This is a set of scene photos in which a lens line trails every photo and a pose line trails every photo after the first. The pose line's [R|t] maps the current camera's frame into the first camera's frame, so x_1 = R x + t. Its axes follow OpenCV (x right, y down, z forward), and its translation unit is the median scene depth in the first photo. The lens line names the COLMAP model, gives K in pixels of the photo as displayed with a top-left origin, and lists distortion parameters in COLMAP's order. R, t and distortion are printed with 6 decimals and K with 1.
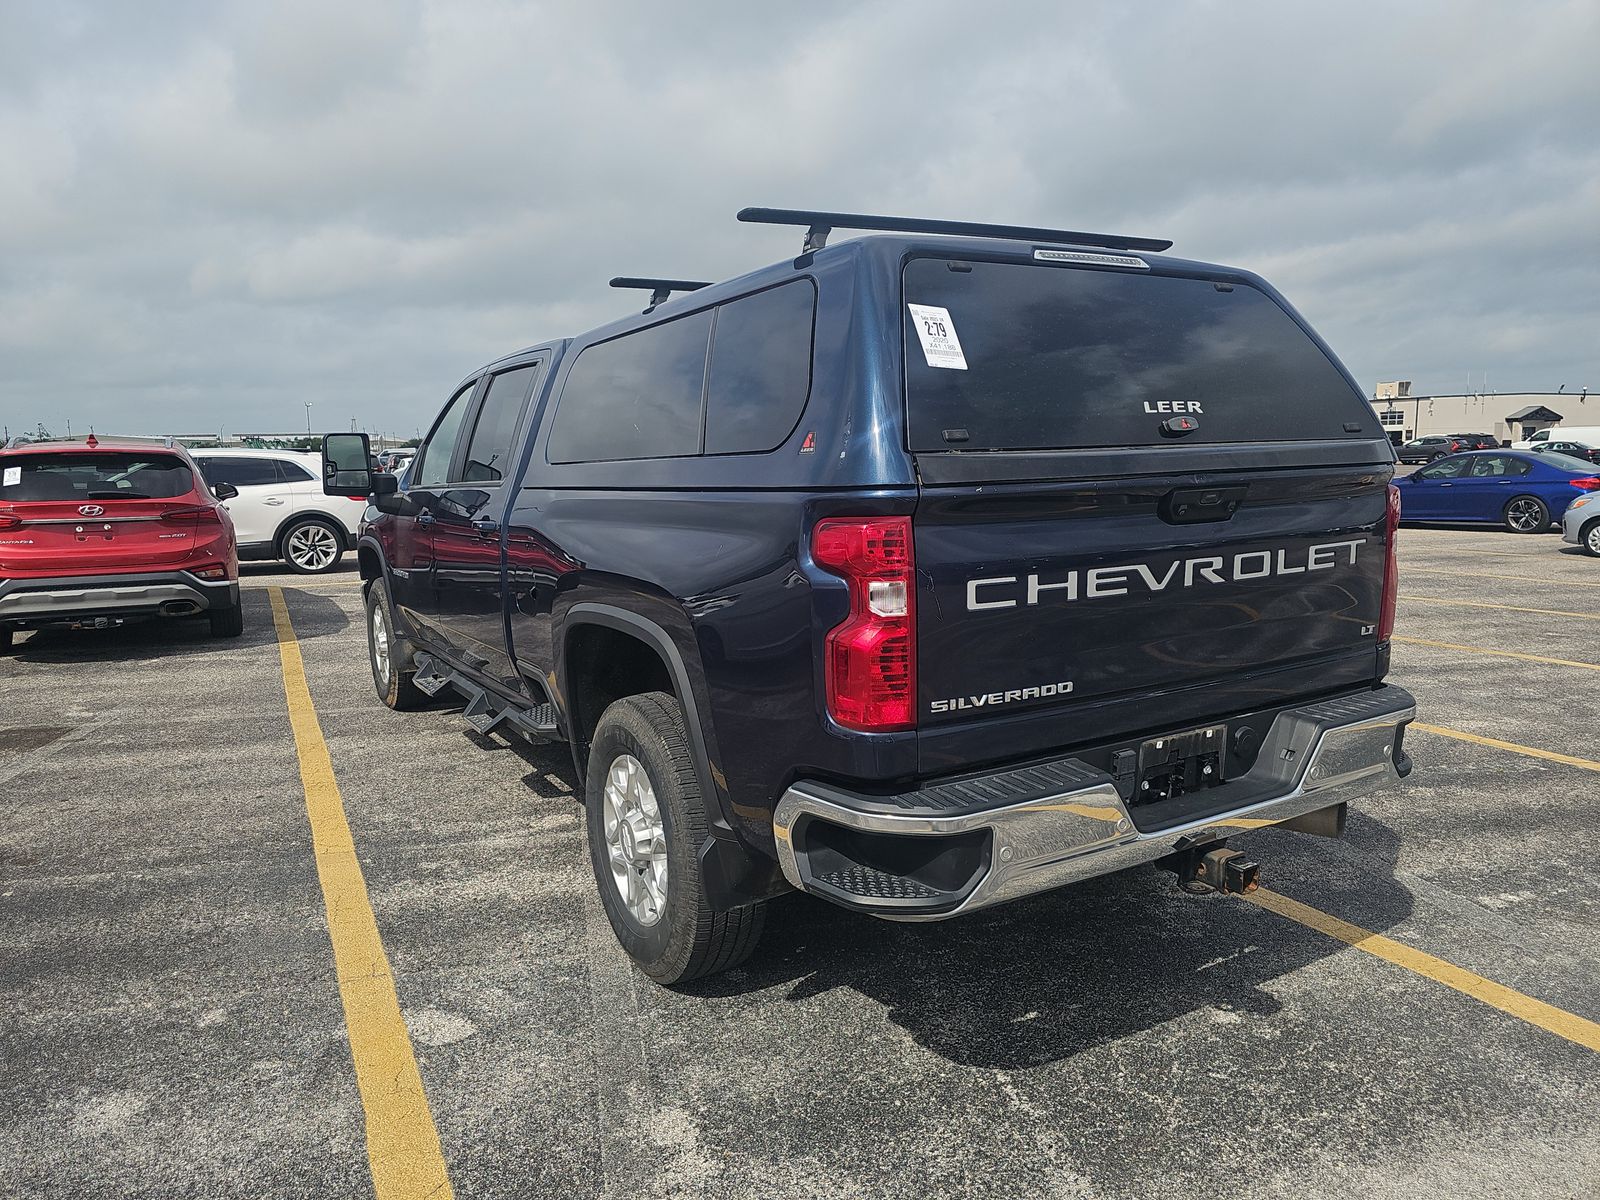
lens RADIAL K [[1077.8, 0, 785.7], [0, 1077.8, 597.7], [0, 0, 1]] dist [0.058511, -0.058444]
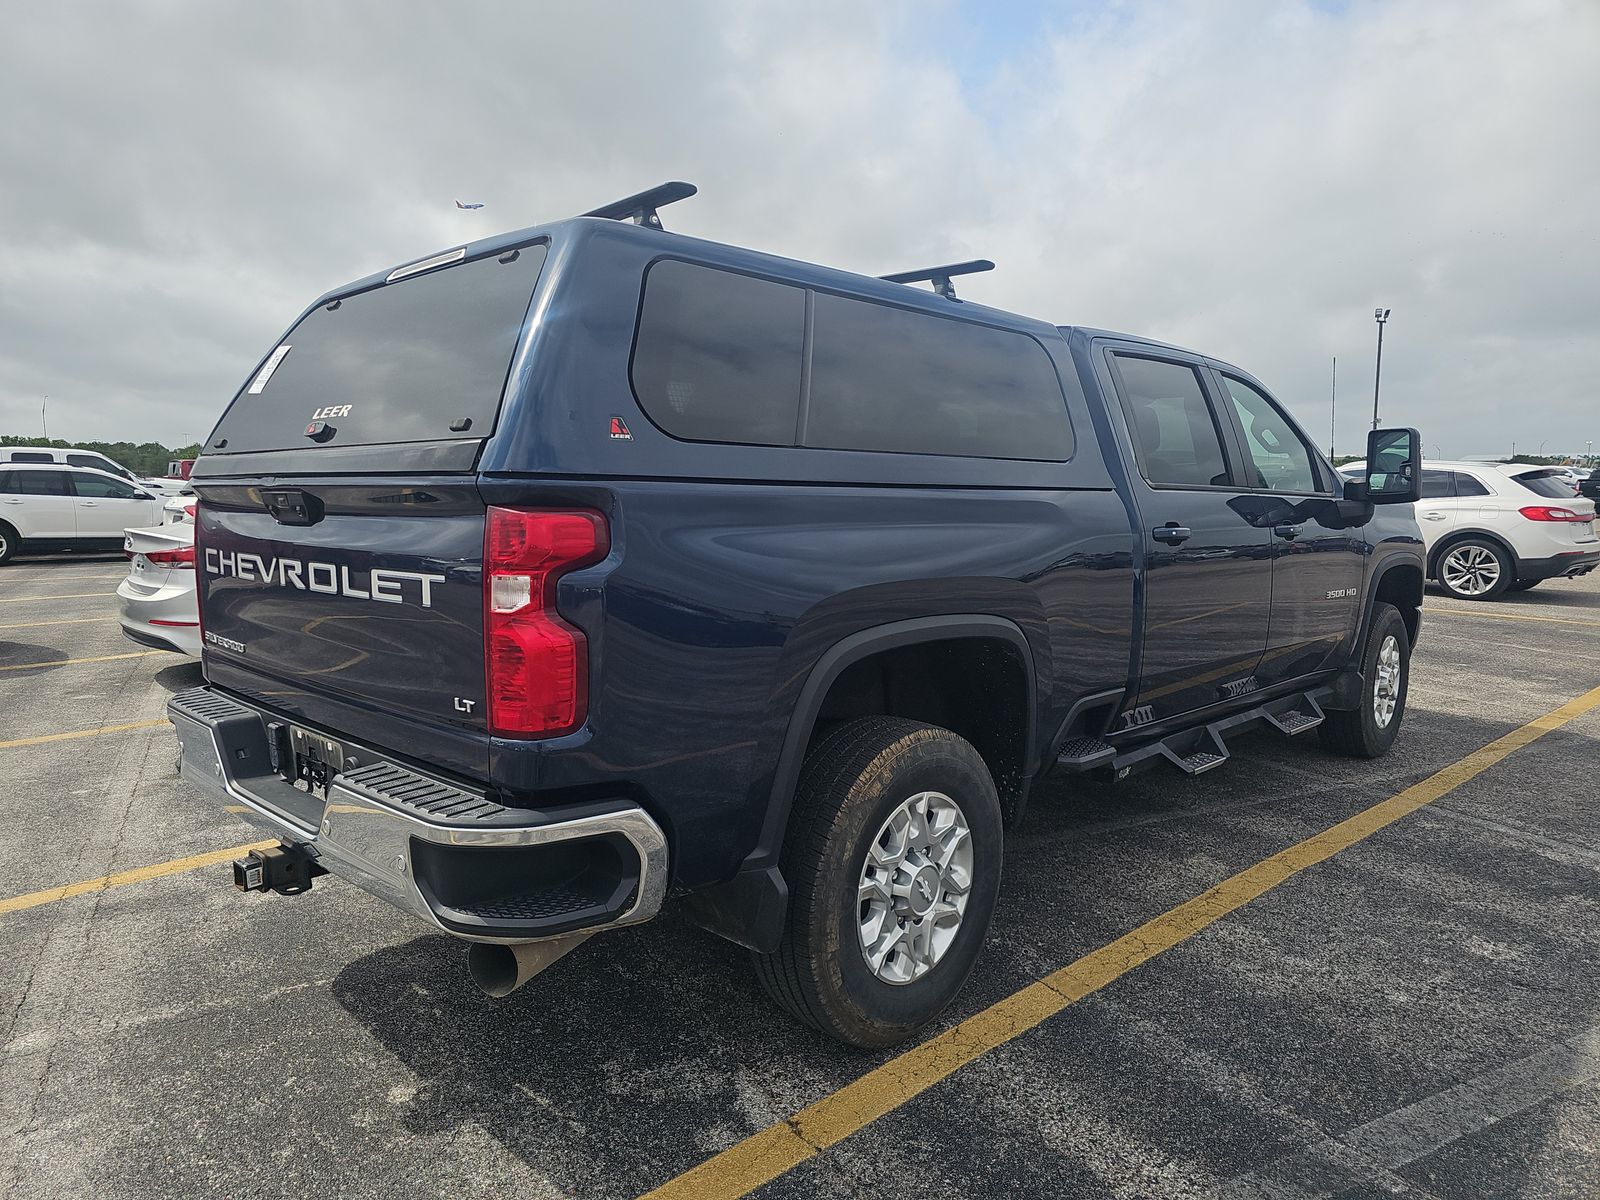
lens RADIAL K [[1077.8, 0, 791.1], [0, 1077.8, 588.4], [0, 0, 1]] dist [0.058511, -0.058444]
pose [[0.245891, 0.114939, -0.962459, 1.410578], [-0.134431, 0.987393, 0.083572, -0.150818], [0.959930, 0.108835, 0.258243, 1.128993]]
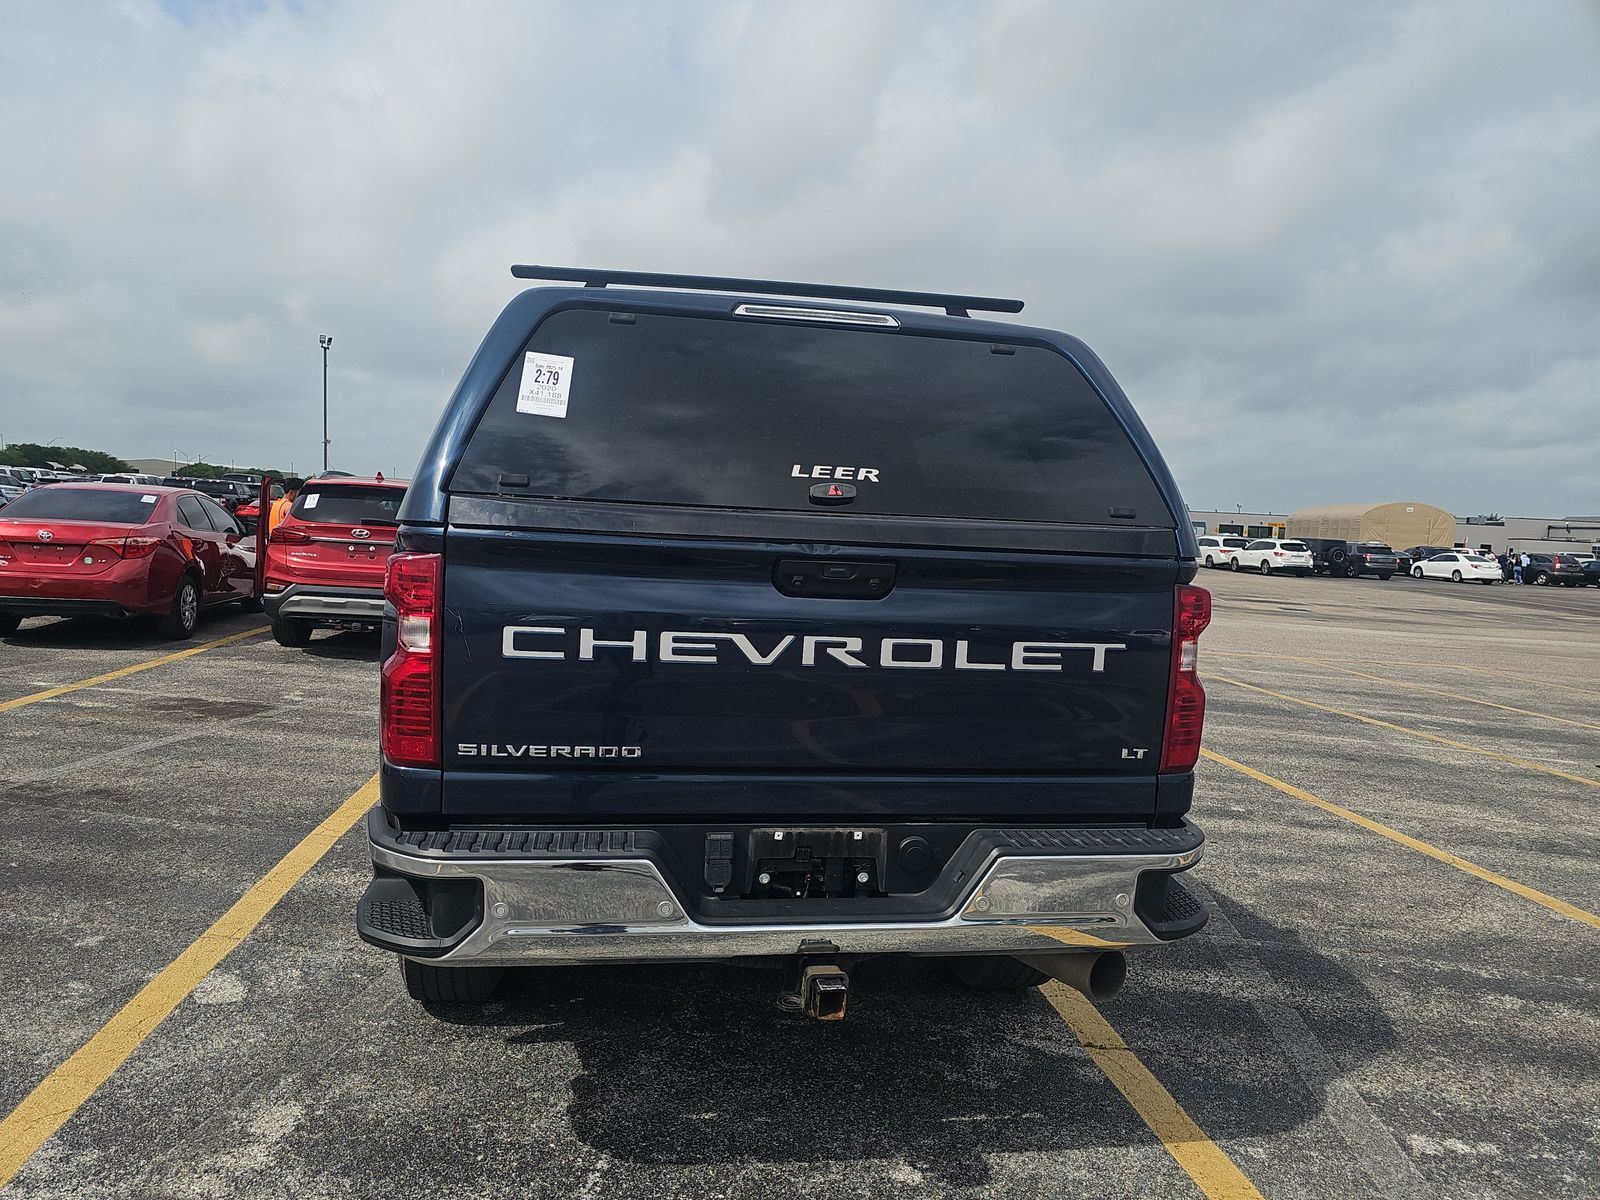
lens RADIAL K [[1077.8, 0, 776.3], [0, 1077.8, 604.2], [0, 0, 1]] dist [0.058511, -0.058444]
pose [[0.932339, 0.095142, -0.348844, 0.620394], [-0.116618, 0.992329, -0.041036, -0.019998], [0.342264, 0.078942, 0.936282, 0.127419]]
